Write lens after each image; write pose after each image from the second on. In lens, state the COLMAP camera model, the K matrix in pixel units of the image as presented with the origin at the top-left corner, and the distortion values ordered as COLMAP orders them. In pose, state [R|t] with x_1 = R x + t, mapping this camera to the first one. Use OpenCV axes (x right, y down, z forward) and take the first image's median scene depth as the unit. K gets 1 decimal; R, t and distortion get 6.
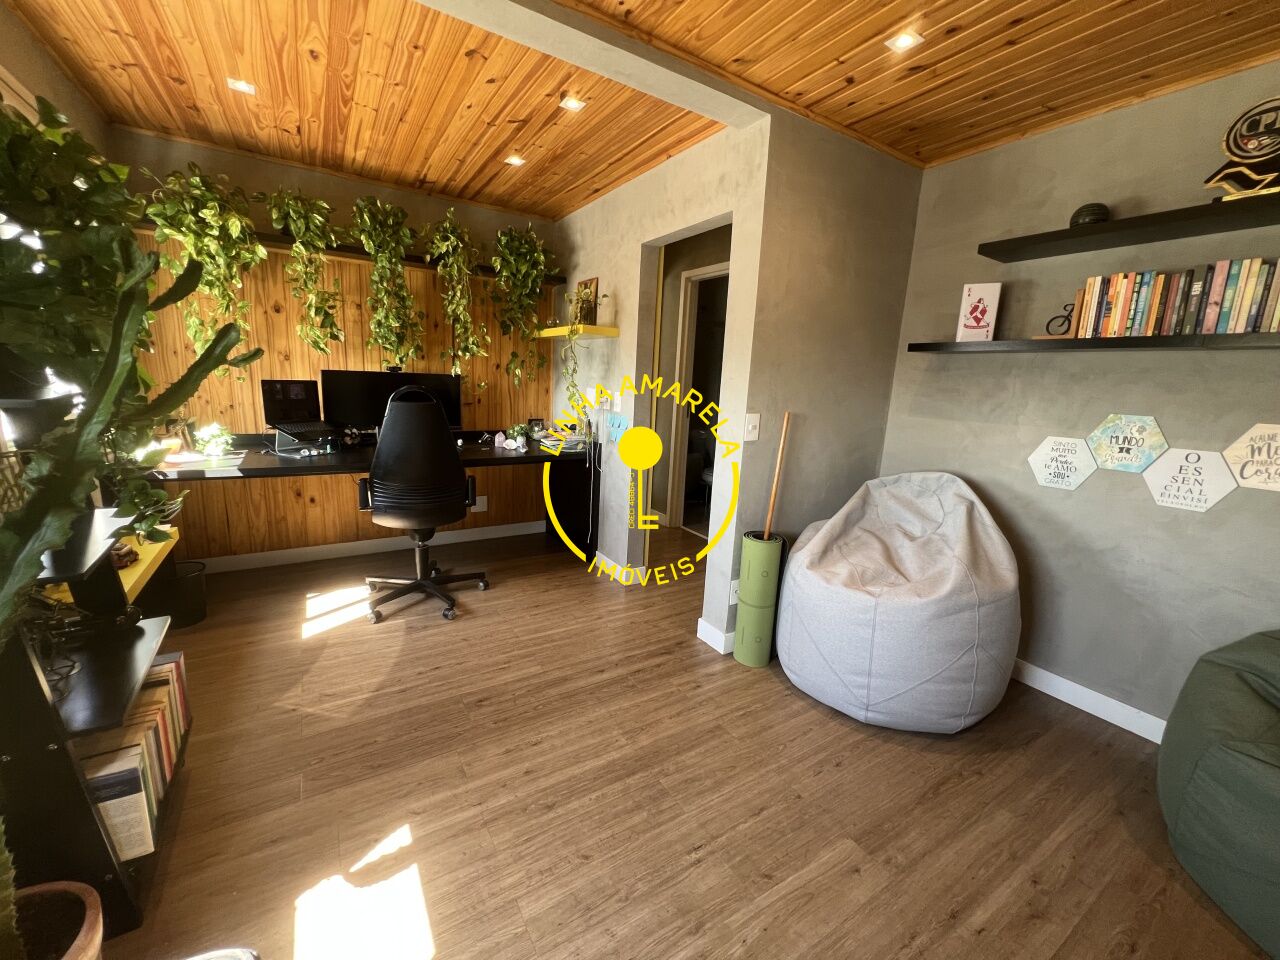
lens RADIAL K [[513.6, 0, 635.2], [0, 513.6, 478.8], [0, 0, 1]] dist [-0.004813, 0.001542]
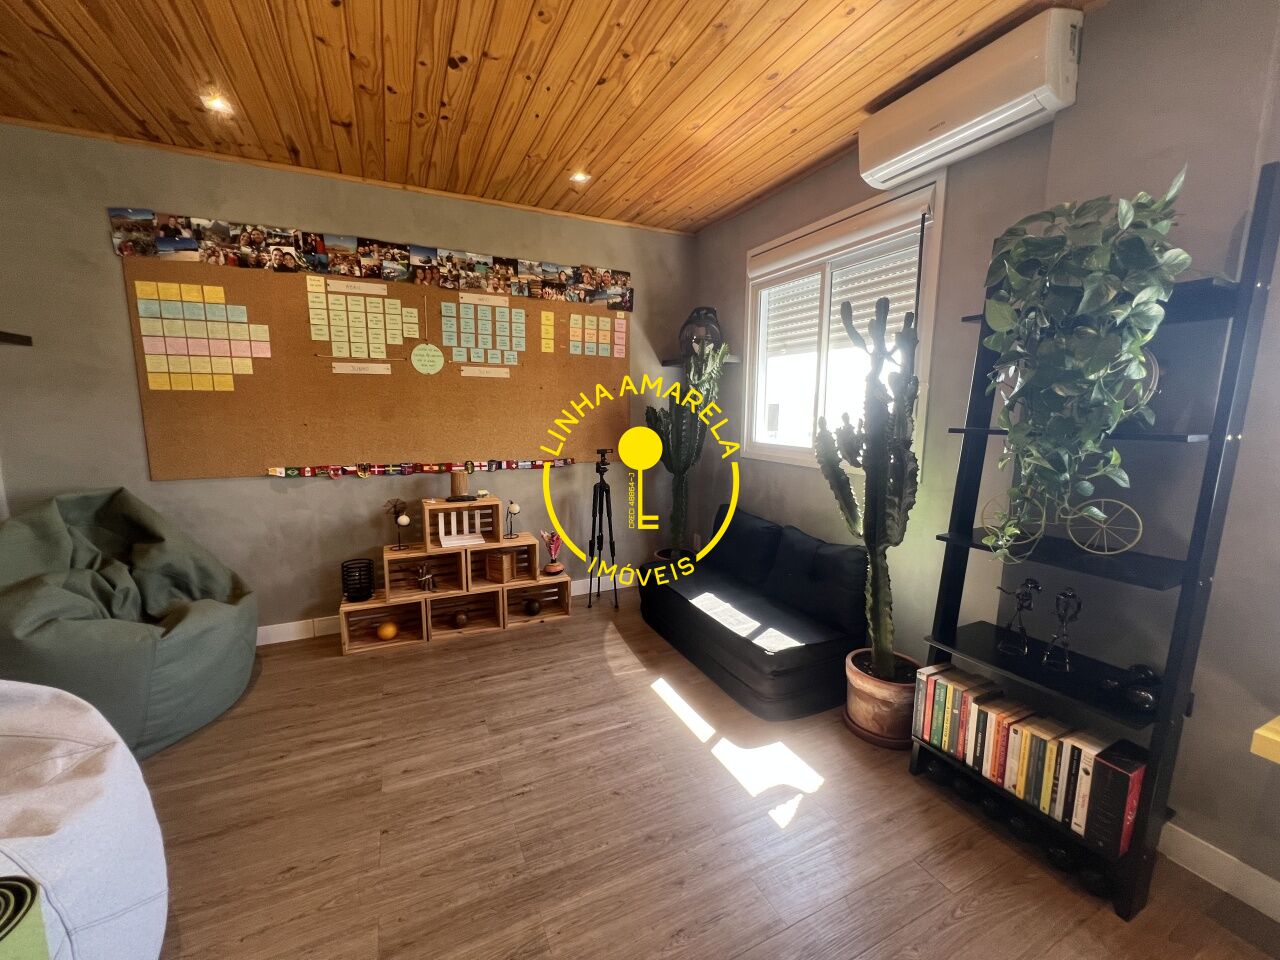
lens RADIAL K [[513.6, 0, 641.2], [0, 513.6, 479.1], [0, 0, 1]] dist [-0.004813, 0.001542]
pose [[-0.993037, -0.069951, 0.094785, -0.178699], [-0.034254, 0.941308, 0.335807, -0.299137], [-0.112712, 0.330222, -0.937150, 1.545259]]
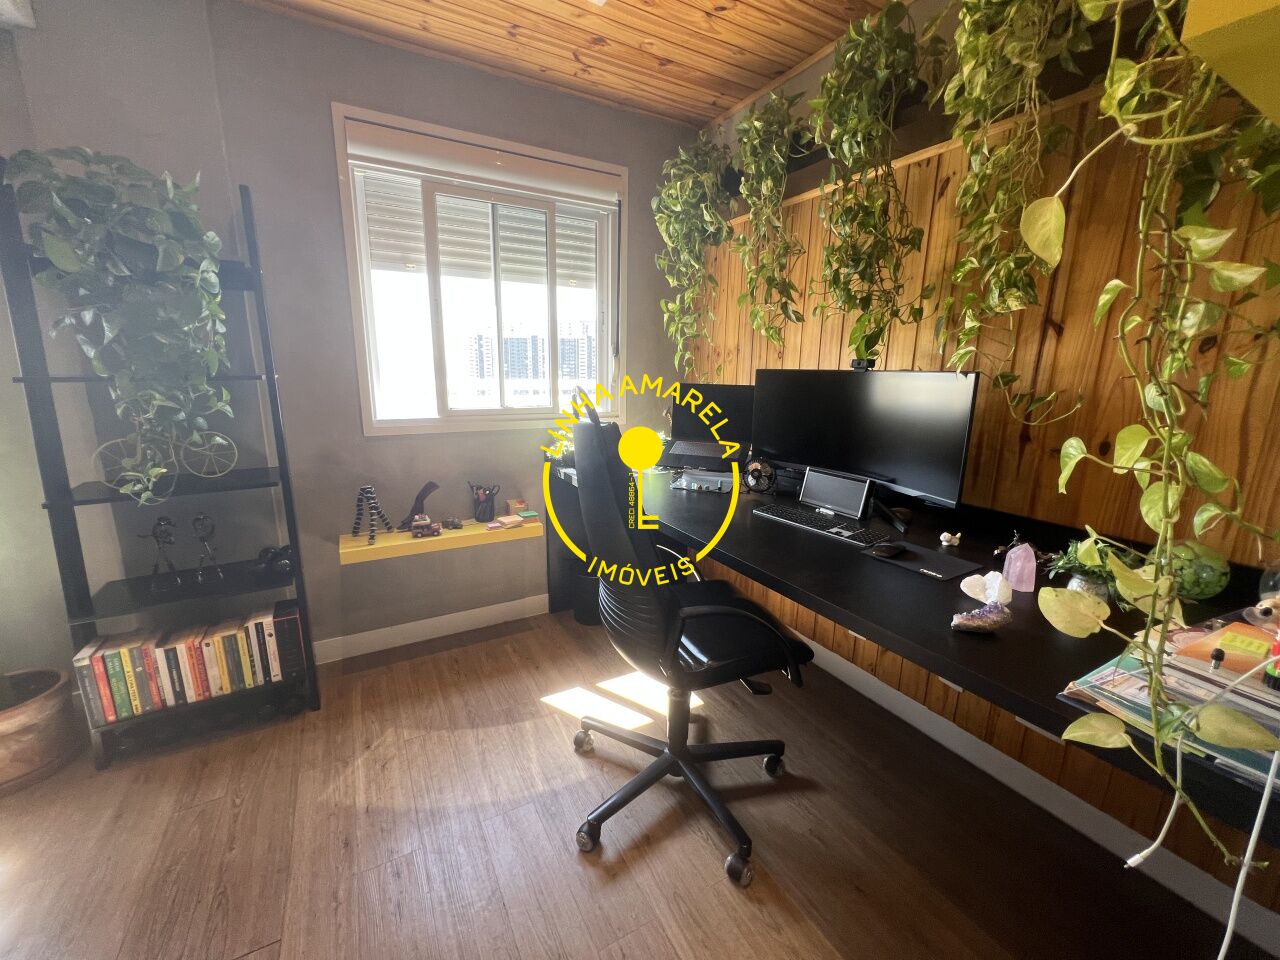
lens RADIAL K [[513.6, 0, 637.7], [0, 513.6, 475.3], [0, 0, 1]] dist [-0.004813, 0.001542]
pose [[-0.047496, 0.166704, -0.984862, 0.118845], [-0.210157, 0.962238, 0.173010, -0.284743], [0.976513, 0.215193, -0.010669, 1.550002]]
